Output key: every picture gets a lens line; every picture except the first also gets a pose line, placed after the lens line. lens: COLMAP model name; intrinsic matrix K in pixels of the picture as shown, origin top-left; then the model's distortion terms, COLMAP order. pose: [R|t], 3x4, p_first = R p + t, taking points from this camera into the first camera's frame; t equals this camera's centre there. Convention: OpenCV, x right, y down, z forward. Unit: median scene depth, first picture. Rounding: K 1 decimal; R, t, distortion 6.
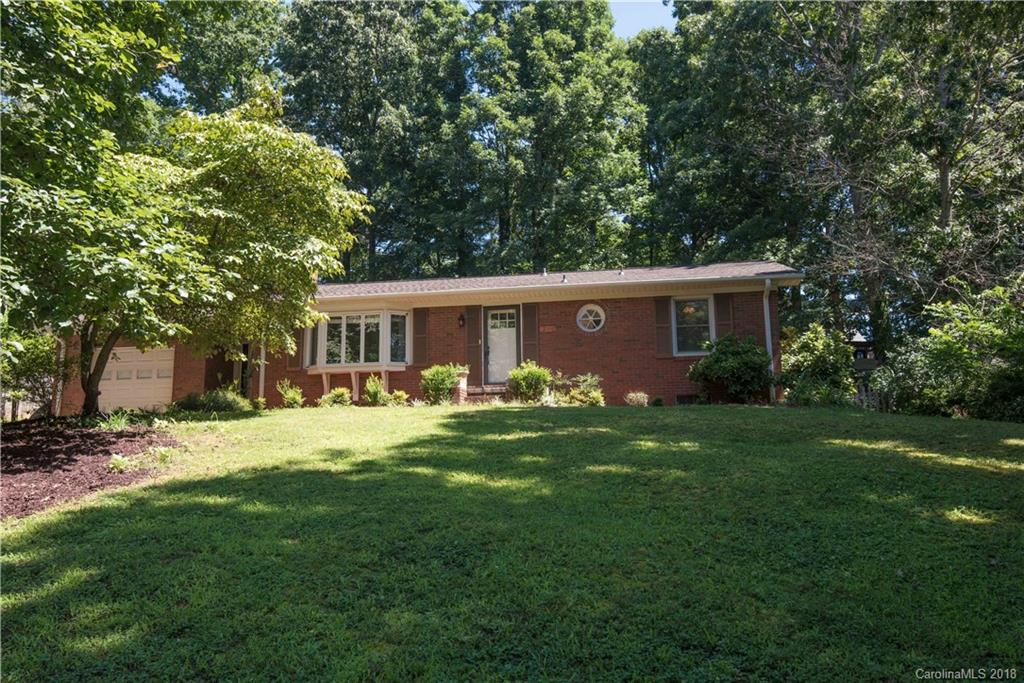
lens RADIAL K [[794.6, 0, 512.0], [0, 794.6, 341.5], [0, 0, 1]] dist [0.004415, 0.002168]
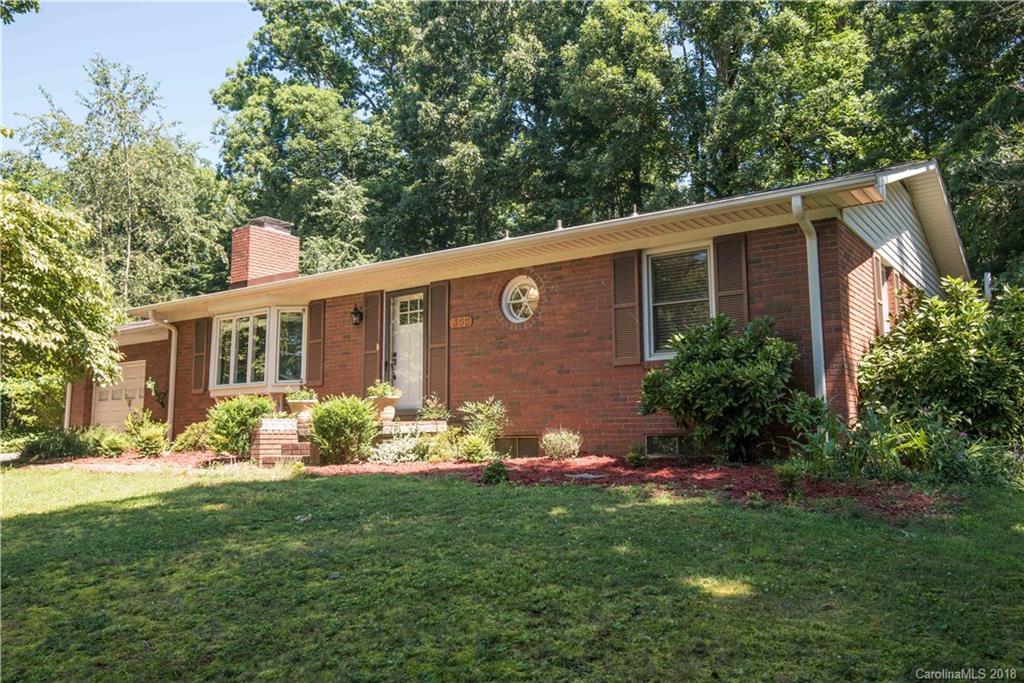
lens RADIAL K [[794.6, 0, 512.0], [0, 794.6, 341.5], [0, 0, 1]] dist [0.004415, 0.002168]
pose [[0.902923, -0.047775, -0.427140, 0.333711], [0.065817, 0.997451, 0.027566, -0.014487], [0.424734, -0.053003, 0.903765, 0.446569]]
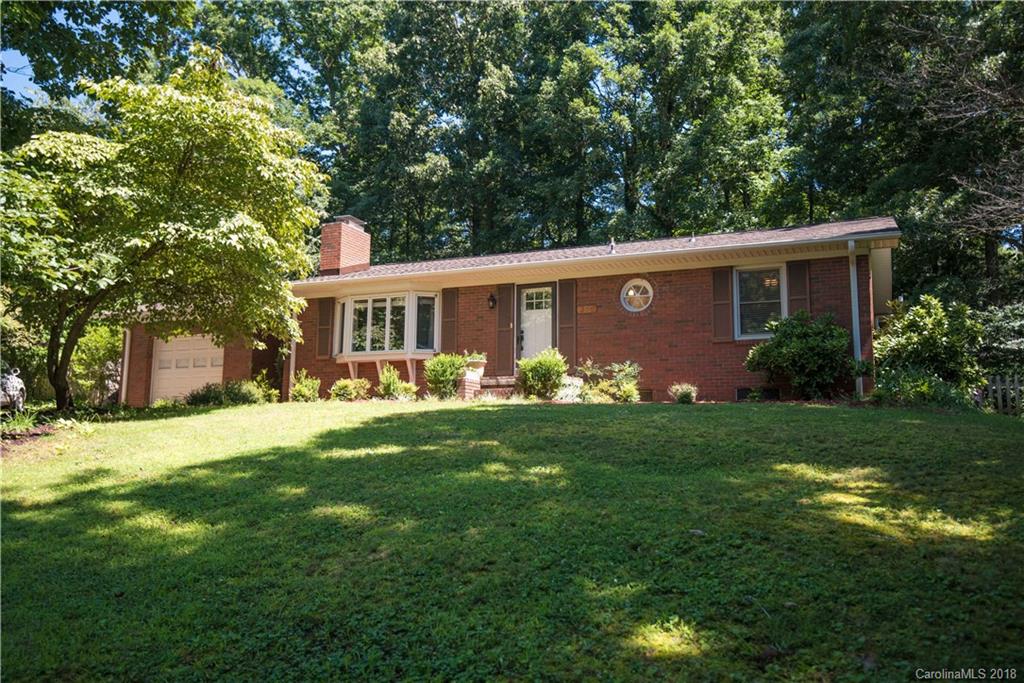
lens RADIAL K [[832.9, 0, 512.0], [0, 832.9, 341.5], [0, 0, 1]] dist [0.016679, -0.006225]
pose [[0.972481, -0.010384, -0.232752, 0.170125], [0.016699, 0.999543, 0.025180, -0.004887], [0.232384, -0.028374, 0.972210, 0.107337]]
